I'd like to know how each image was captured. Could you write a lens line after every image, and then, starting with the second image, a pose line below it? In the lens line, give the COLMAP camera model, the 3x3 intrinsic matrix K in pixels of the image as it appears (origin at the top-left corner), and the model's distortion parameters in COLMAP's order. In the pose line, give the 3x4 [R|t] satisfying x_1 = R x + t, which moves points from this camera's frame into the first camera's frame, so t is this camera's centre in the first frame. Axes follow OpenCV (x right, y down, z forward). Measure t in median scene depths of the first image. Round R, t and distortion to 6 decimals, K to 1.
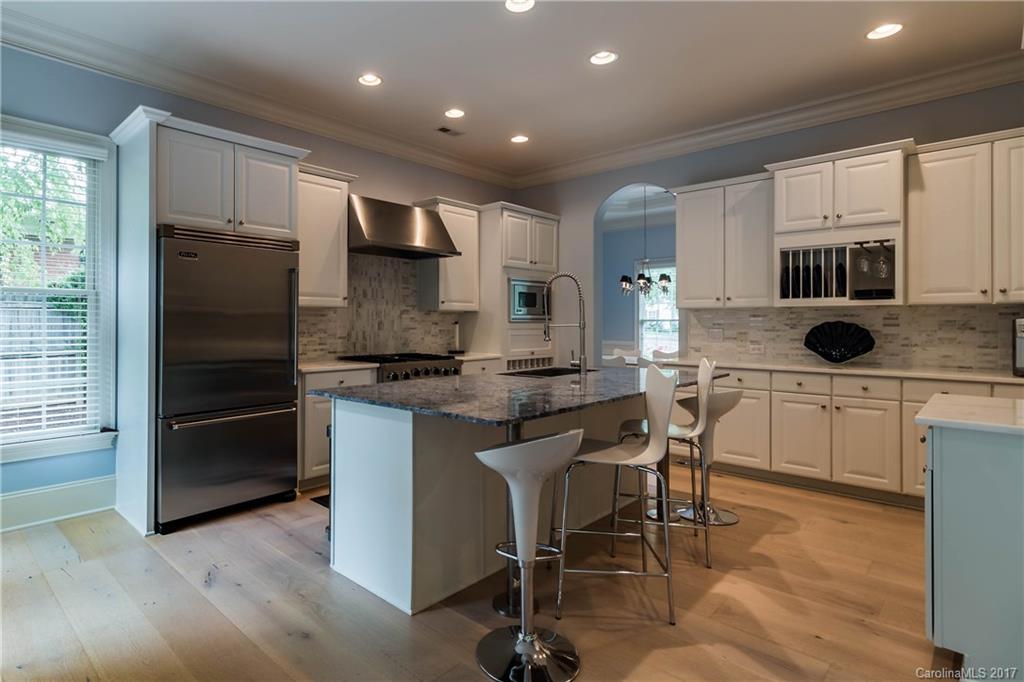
lens RADIAL K [[603.4, 0, 511.5], [0, 603.4, 333.1], [0, 0, 1]] dist [-0.003517, -0.000191]
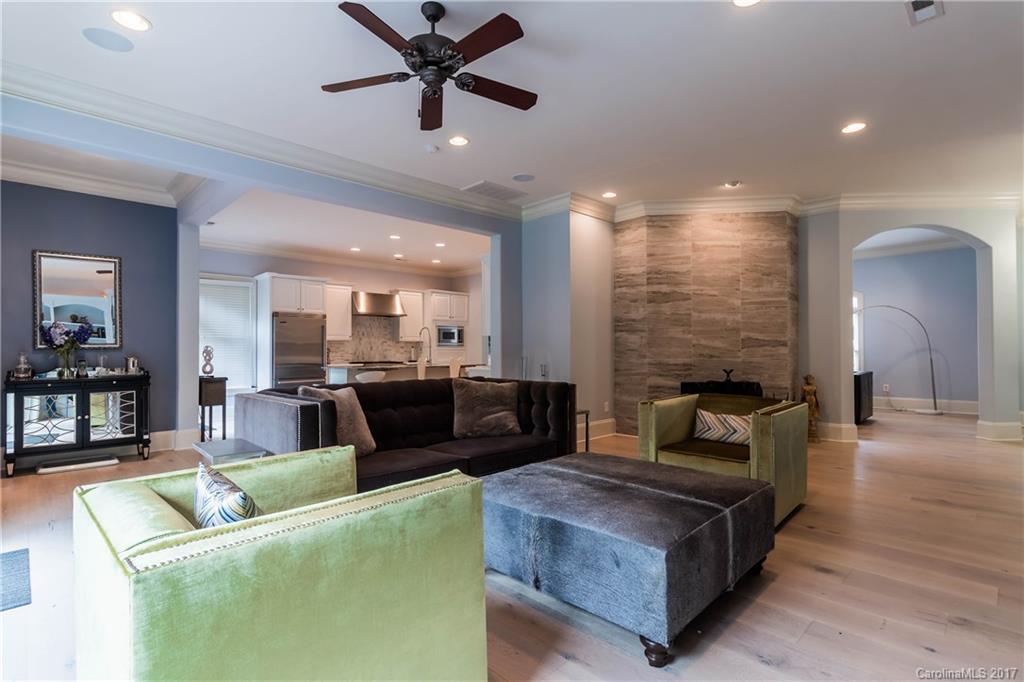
lens RADIAL K [[501.2, 0, 512.5], [0, 501.2, 346.1], [0, 0, 1]] dist [0.001011, 0.000007]
pose [[0.995505, -0.000520, -0.094712, 0.499102], [-0.001246, 0.999826, -0.018593, 0.013133], [0.094706, 0.018627, 0.995331, -0.814402]]
